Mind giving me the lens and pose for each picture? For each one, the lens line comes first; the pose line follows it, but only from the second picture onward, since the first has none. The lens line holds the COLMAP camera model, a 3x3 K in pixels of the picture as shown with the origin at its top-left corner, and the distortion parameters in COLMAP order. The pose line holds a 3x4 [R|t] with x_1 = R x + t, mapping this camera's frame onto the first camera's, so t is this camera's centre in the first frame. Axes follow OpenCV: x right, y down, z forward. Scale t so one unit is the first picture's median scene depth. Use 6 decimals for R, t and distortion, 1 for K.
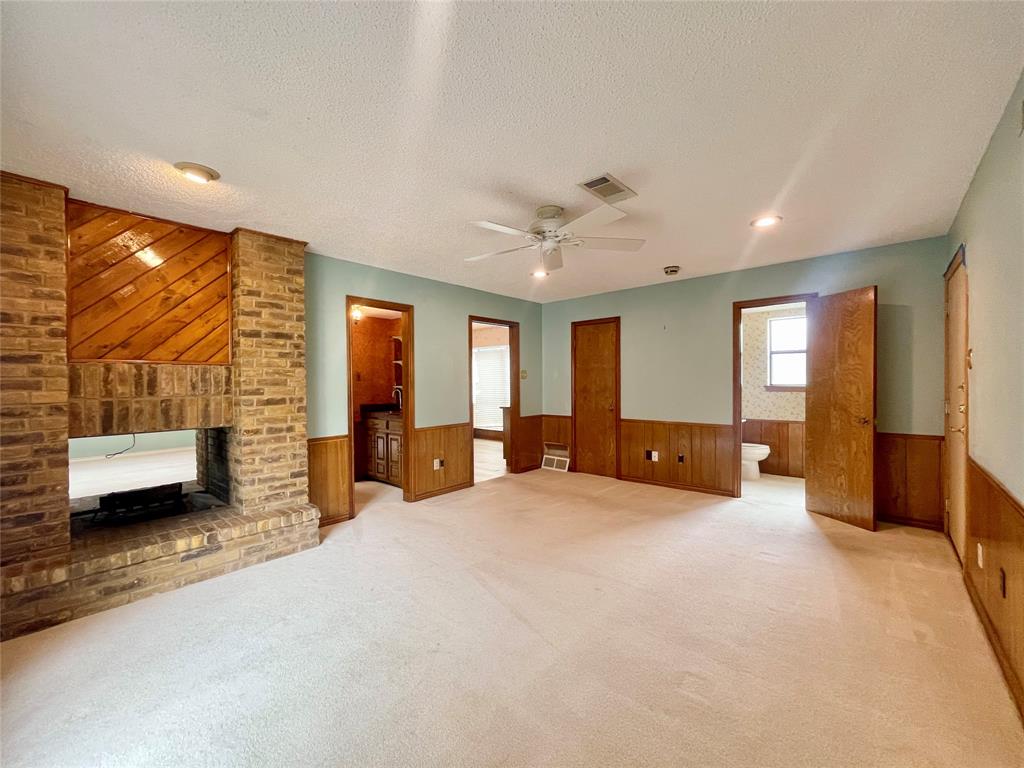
lens RADIAL K [[416.4, 0, 513.0], [0, 416.4, 384.9], [0, 0, 1]] dist [-0.002444, -0.000830]
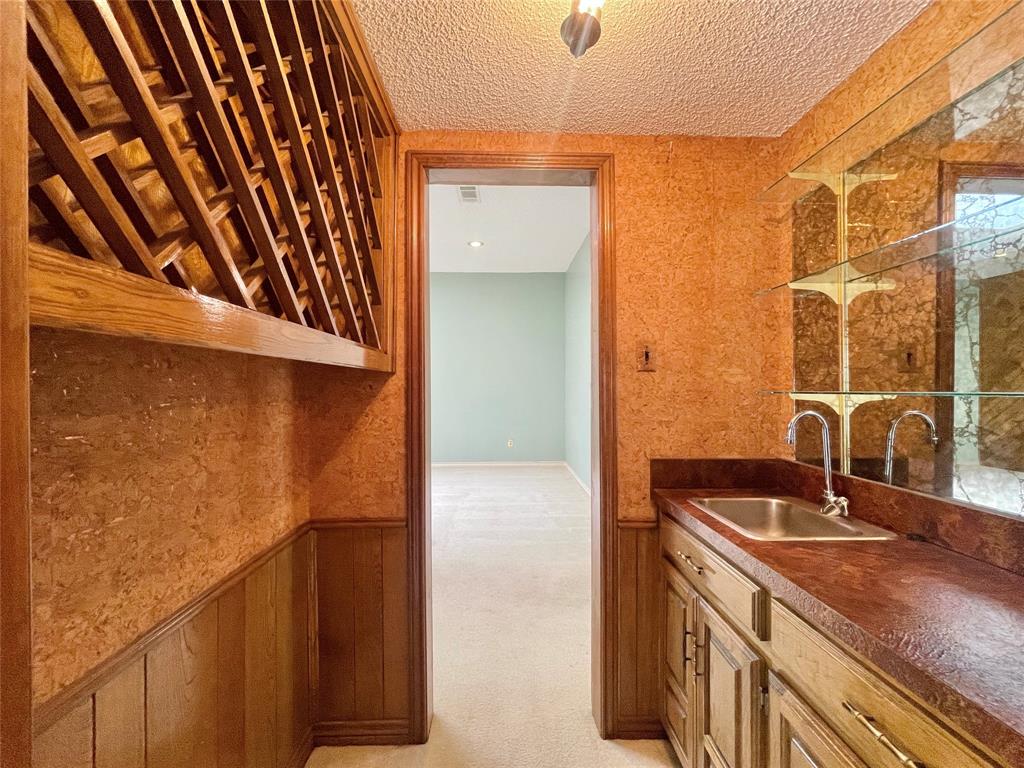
lens RADIAL K [[416.4, 0, 513.6], [0, 416.4, 384.9], [0, 0, 1]] dist [-0.002444, -0.000830]
pose [[0.682329, 0.006600, -0.731016, -0.220607], [-0.007565, 0.999969, 0.001967, -0.001869], [0.731006, 0.004188, 0.682358, 0.721264]]
